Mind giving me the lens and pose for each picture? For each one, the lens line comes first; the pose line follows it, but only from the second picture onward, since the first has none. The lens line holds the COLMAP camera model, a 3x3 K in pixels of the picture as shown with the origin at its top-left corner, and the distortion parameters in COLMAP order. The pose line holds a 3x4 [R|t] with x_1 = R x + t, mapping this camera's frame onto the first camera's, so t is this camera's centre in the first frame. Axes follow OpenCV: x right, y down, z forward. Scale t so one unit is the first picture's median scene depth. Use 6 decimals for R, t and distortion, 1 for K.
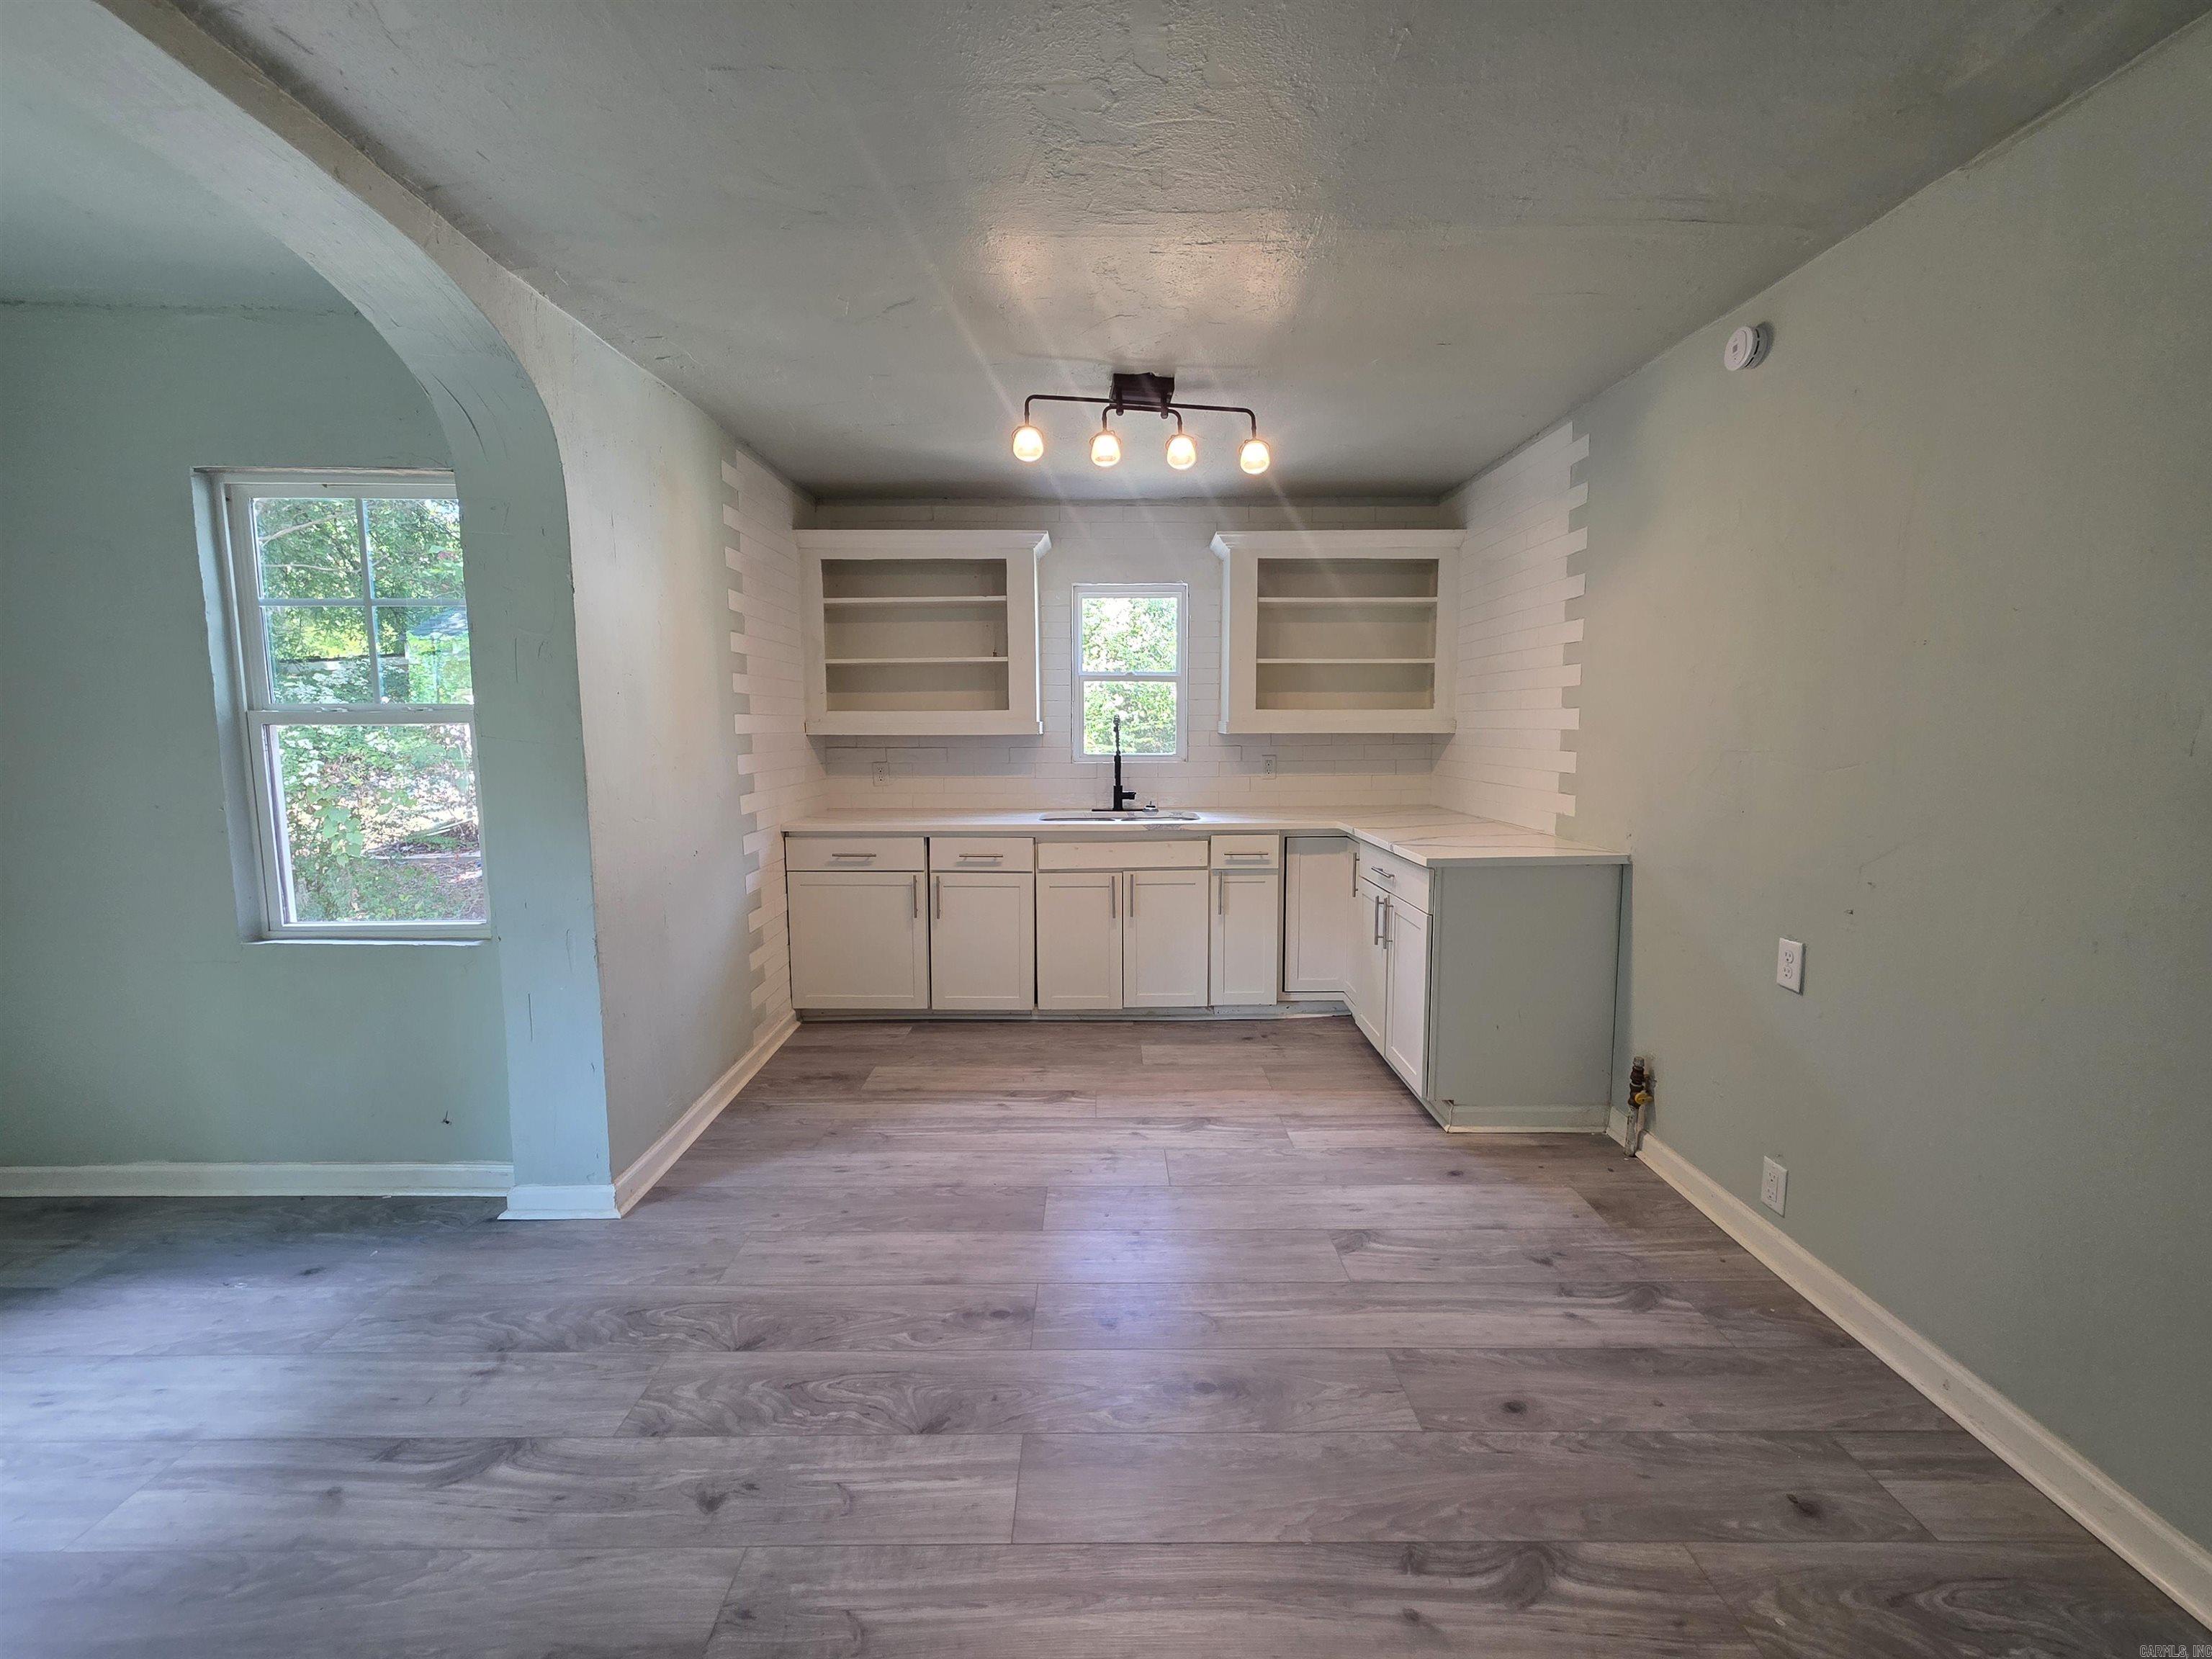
lens RADIAL K [[885.1, 0, 1107.1], [0, 885.1, 815.6], [0, 0, 1]] dist [0.007029, -0.002351]
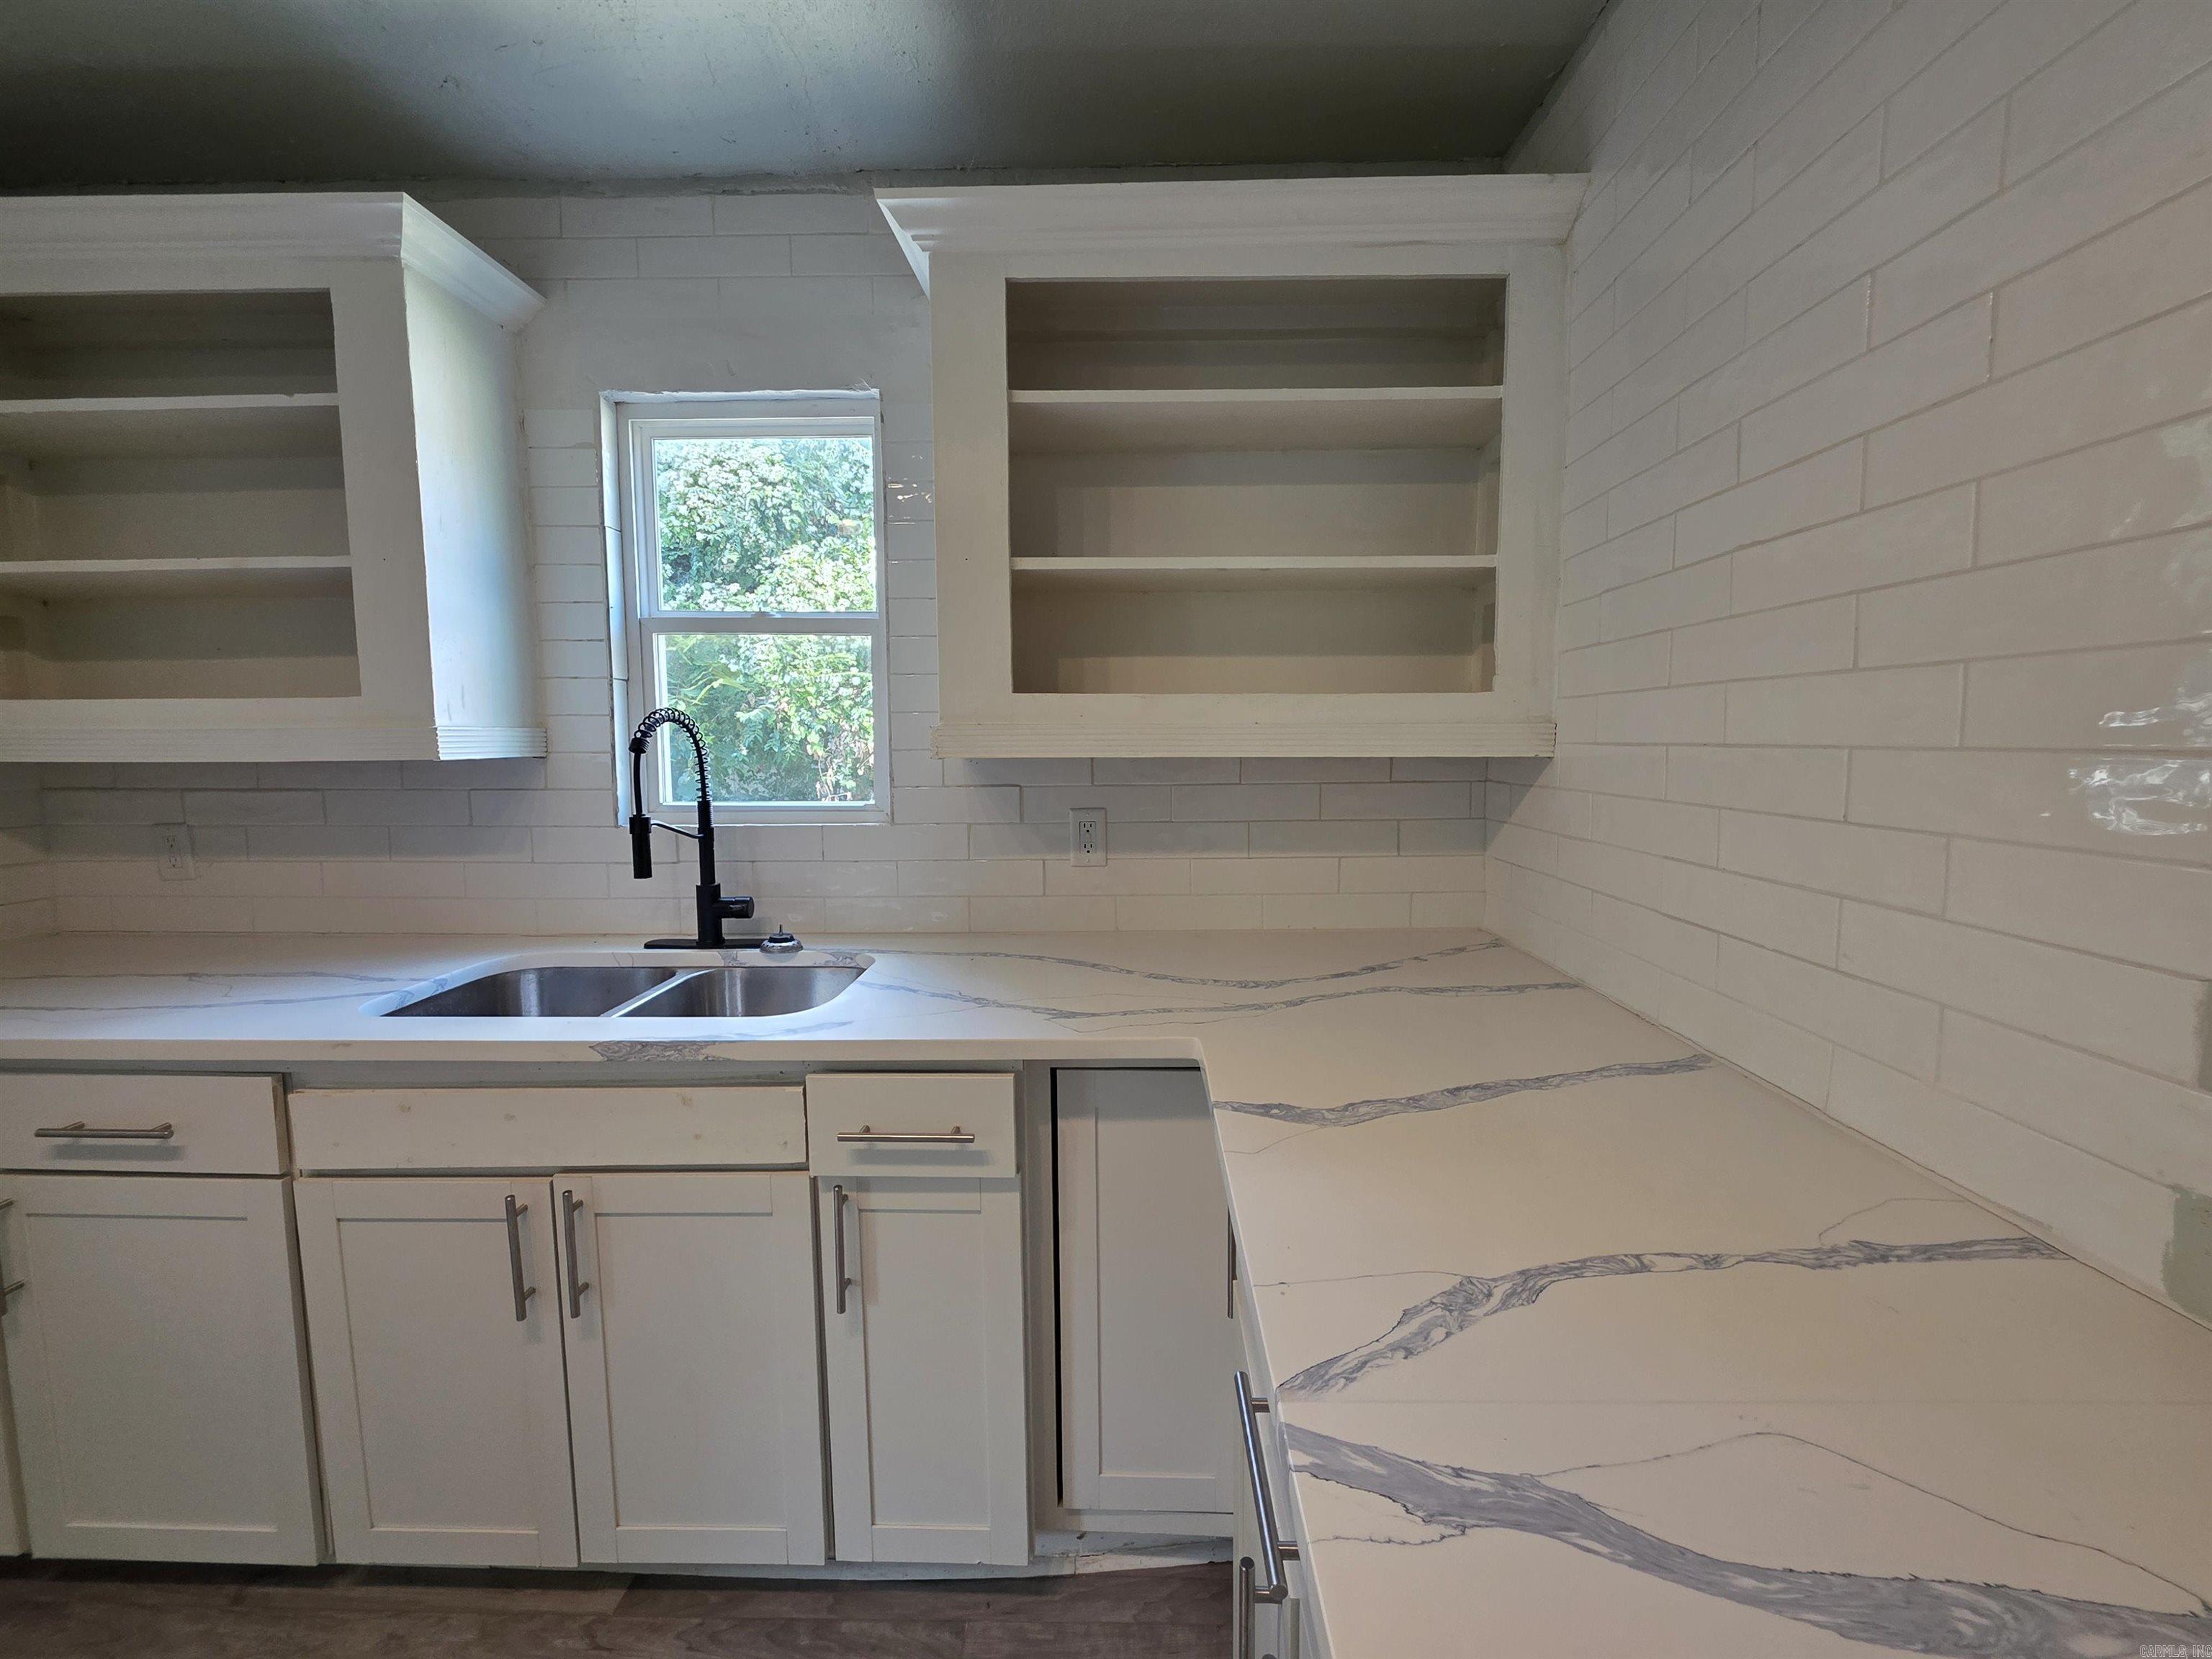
lens RADIAL K [[885.1, 0, 1111.6], [0, 885.1, 814.3], [0, 0, 1]] dist [0.007029, -0.002351]
pose [[0.999491, 0.001389, -0.031864, 0.275098], [-0.001958, 0.999839, -0.017829, -0.077313], [0.031834, 0.017883, 0.999333, 0.778601]]
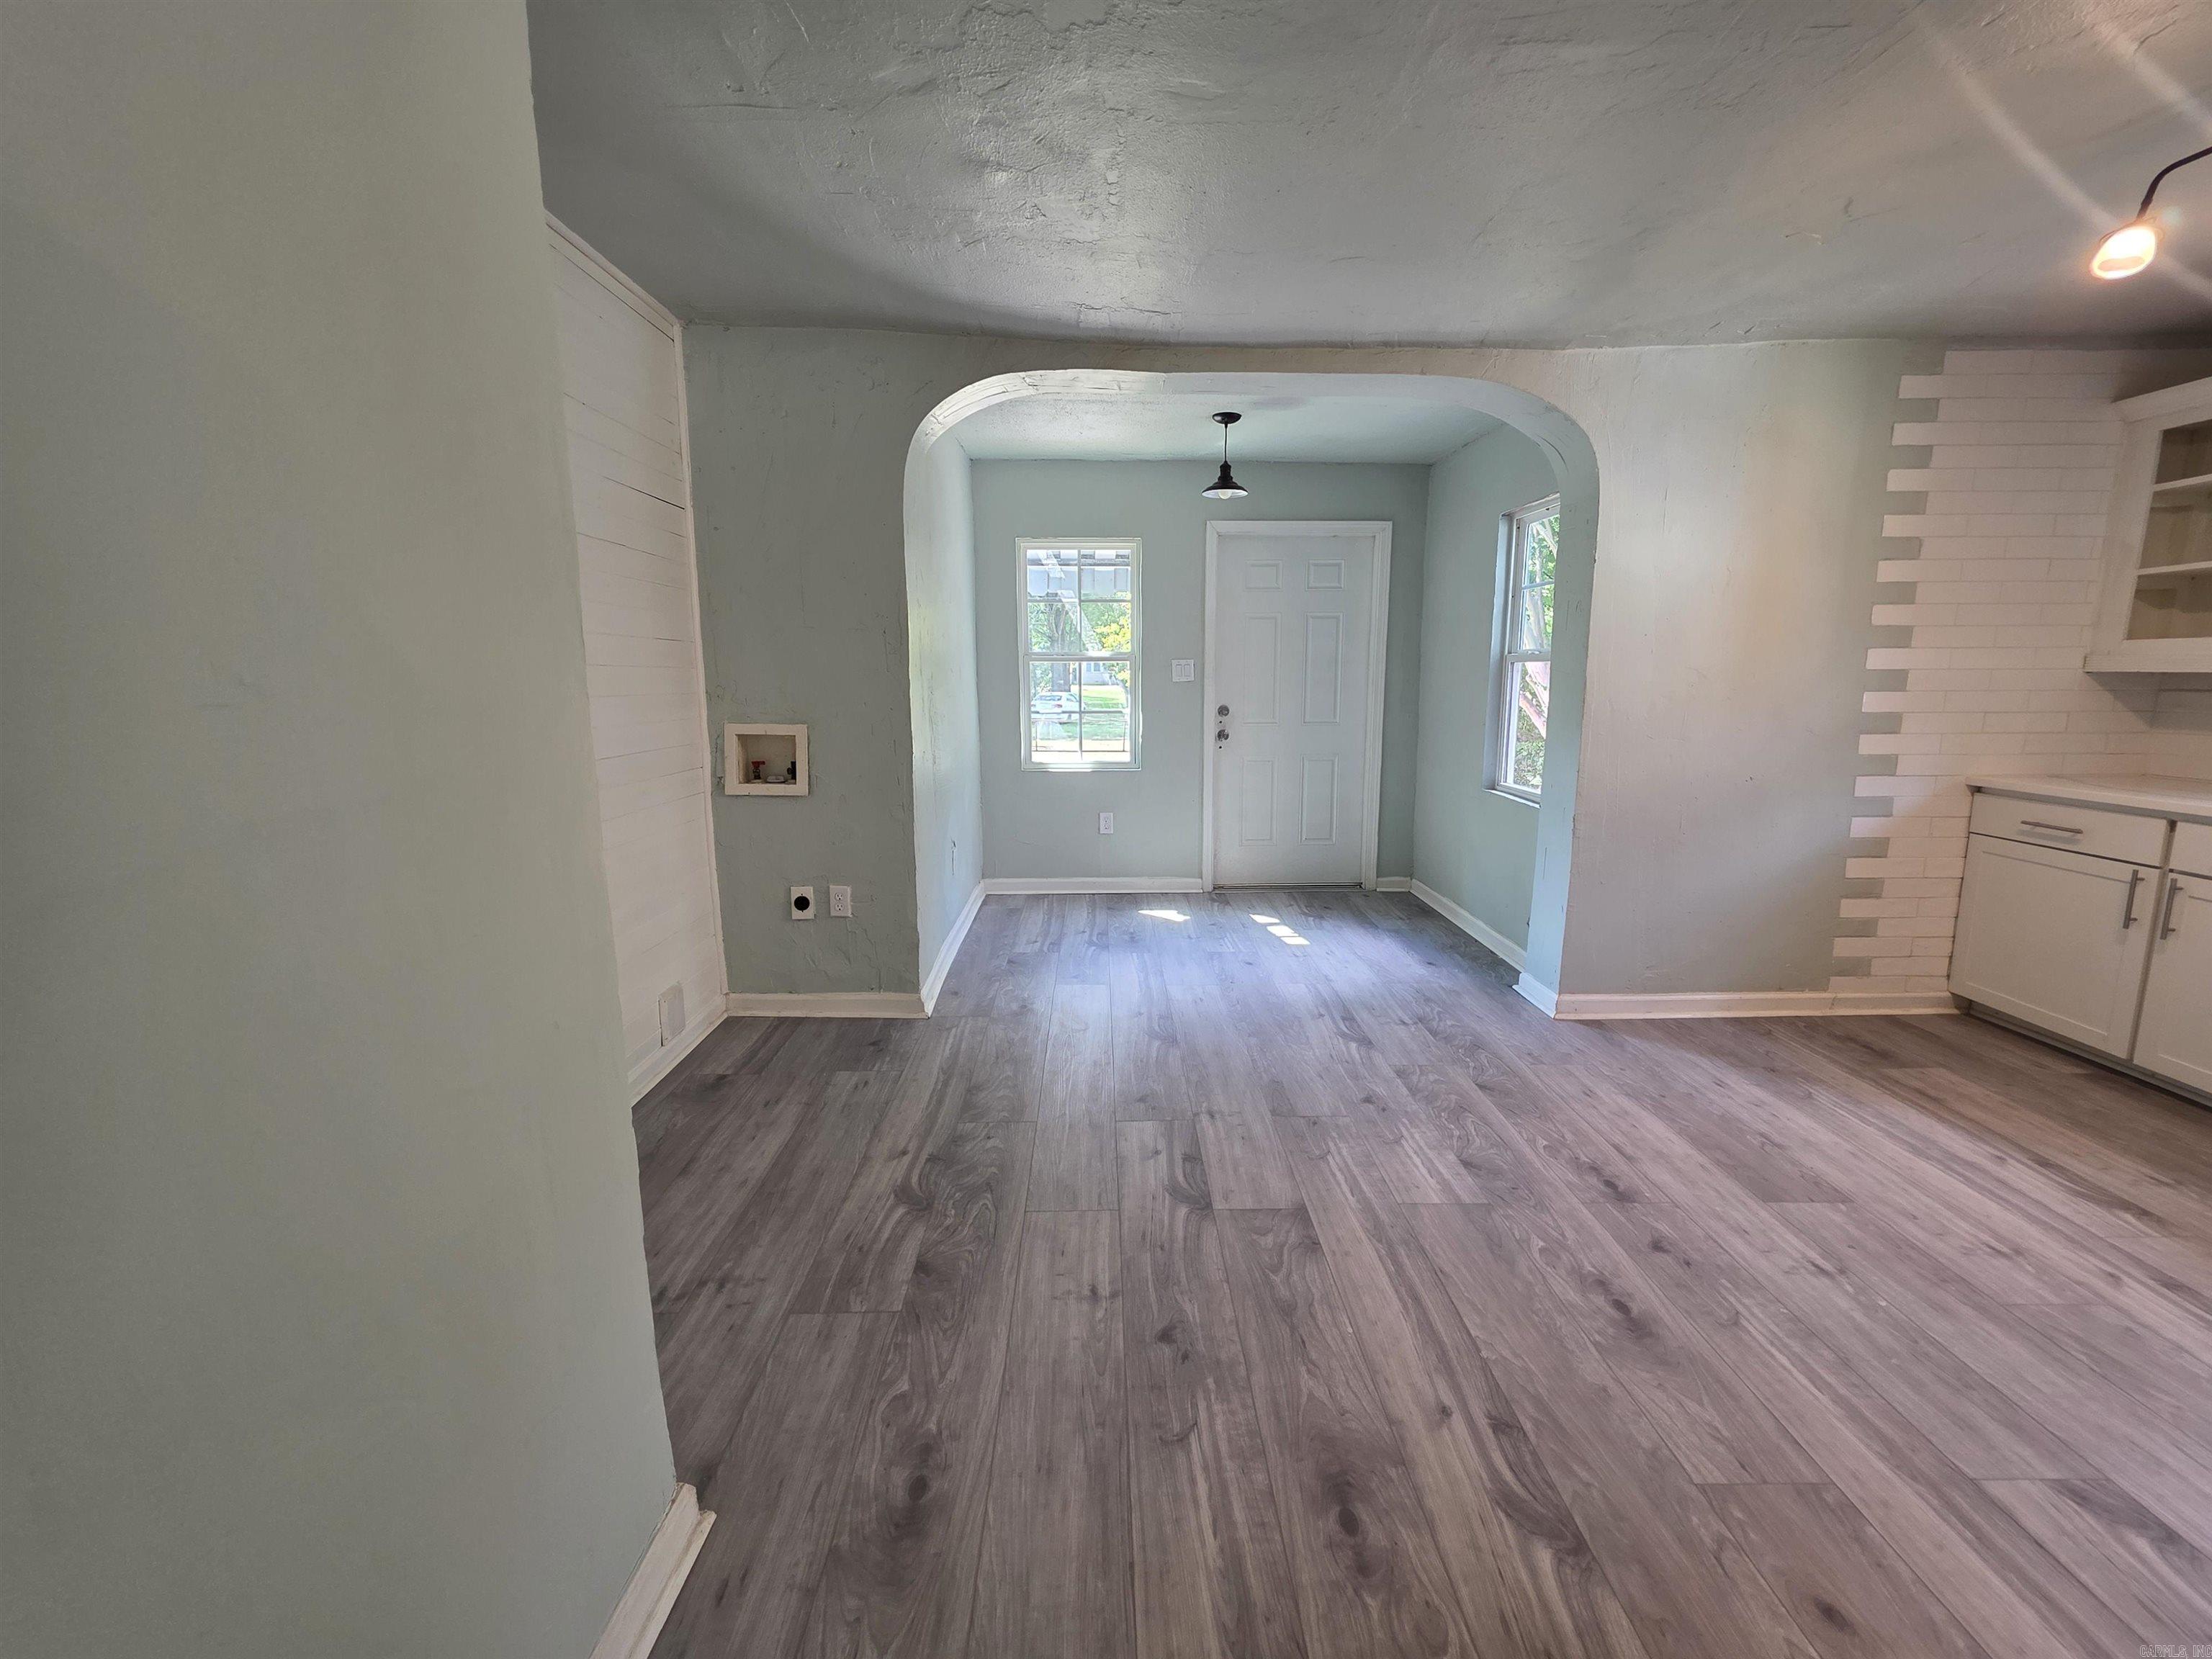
lens RADIAL K [[885.1, 0, 1109.9], [0, 885.1, 816.7], [0, 0, 1]] dist [0.007029, -0.002351]
pose [[0.000796, 0.164707, -0.986342, 0.553782], [-0.098806, 0.981529, 0.163824, -0.011752], [0.995106, 0.097326, 0.017055, 0.182547]]
